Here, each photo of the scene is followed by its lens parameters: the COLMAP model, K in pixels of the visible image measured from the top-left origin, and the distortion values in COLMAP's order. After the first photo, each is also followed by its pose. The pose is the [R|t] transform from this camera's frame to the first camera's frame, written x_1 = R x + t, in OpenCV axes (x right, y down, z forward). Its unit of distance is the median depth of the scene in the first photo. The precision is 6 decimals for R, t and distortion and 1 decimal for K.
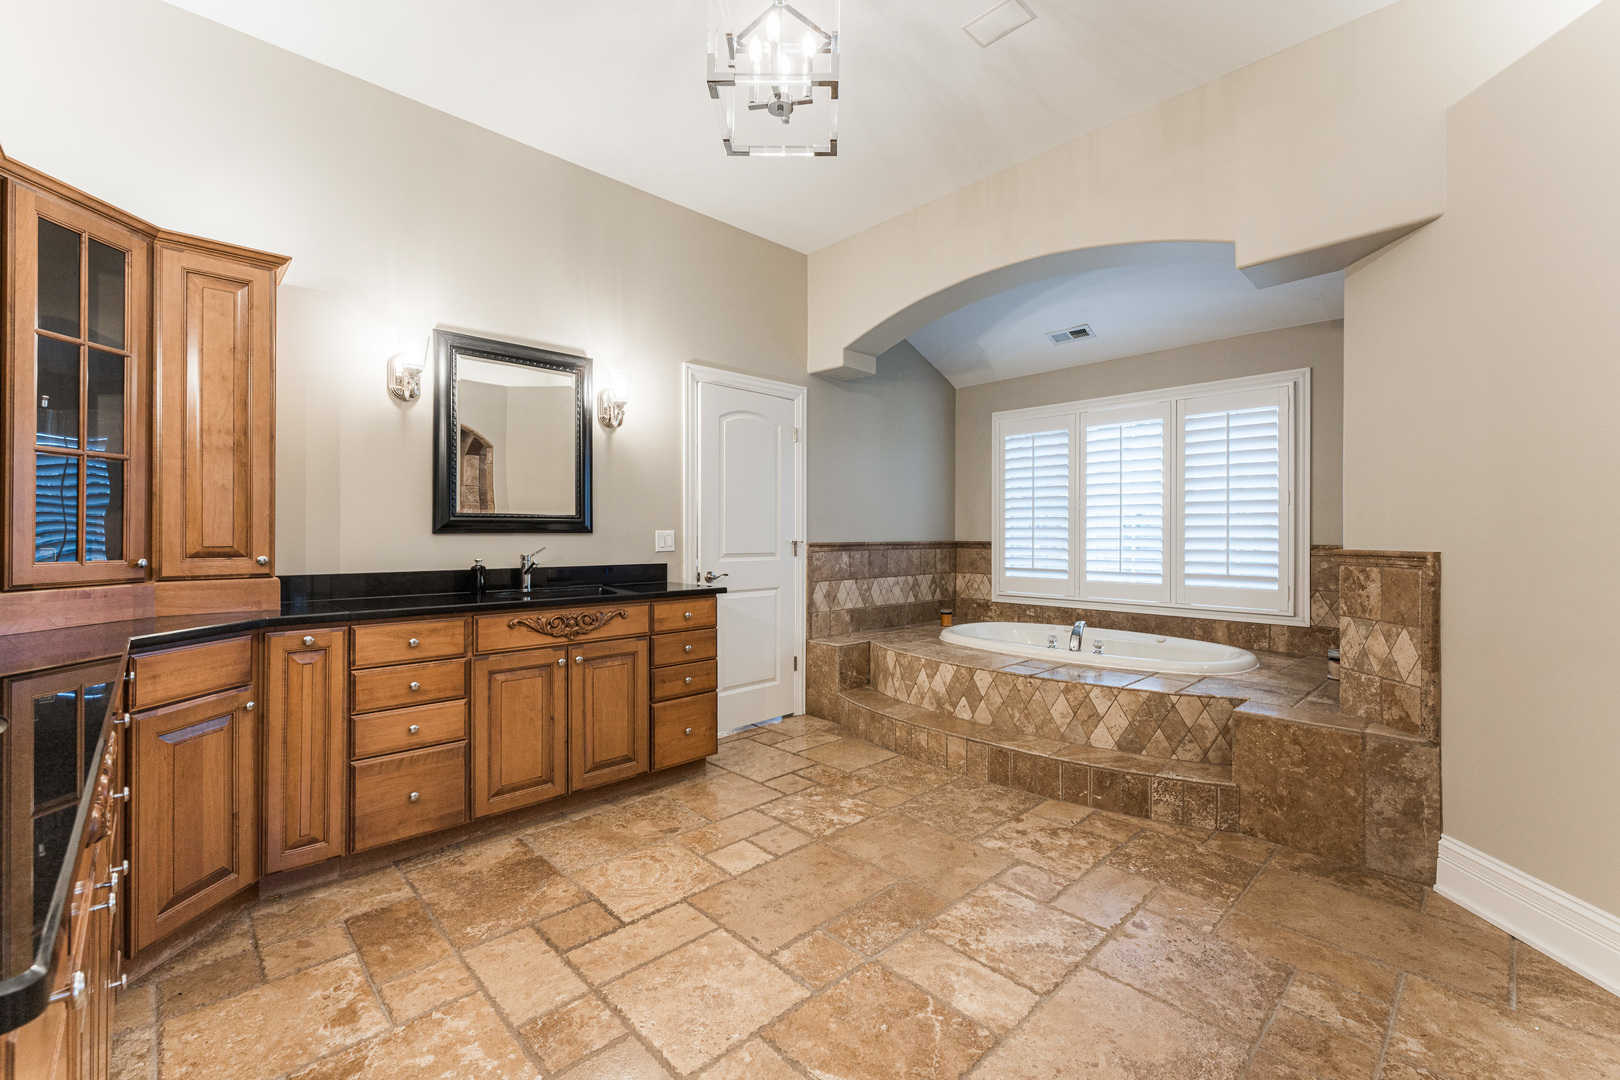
lens RADIAL K [[652.9, 0, 812.4], [0, 652.9, 535.5], [0, 0, 1]] dist [0.000126, 0.000052]
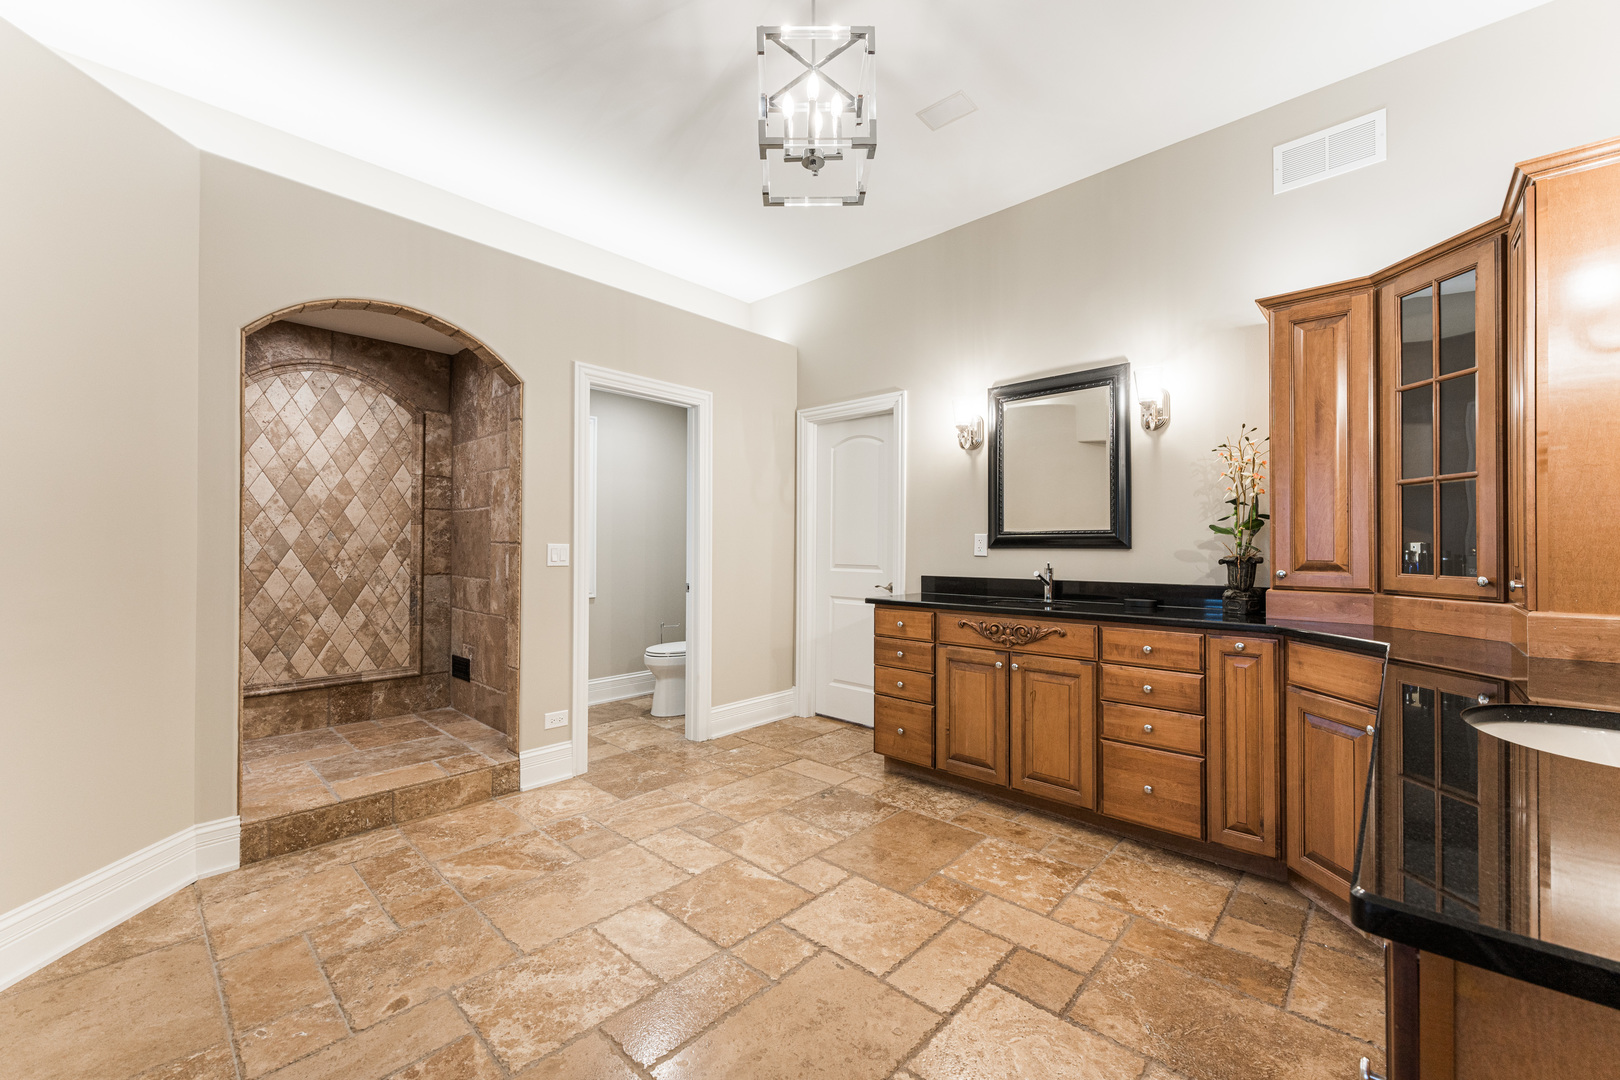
lens RADIAL K [[652.9, 0, 809.3], [0, 652.9, 539.4], [0, 0, 1]] dist [0.000126, 0.000052]
pose [[-0.998297, -0.004705, -0.058152, 0.017353], [-0.004275, 0.999963, -0.007512, -0.008713], [0.058185, -0.007250, -0.998279, 2.035560]]
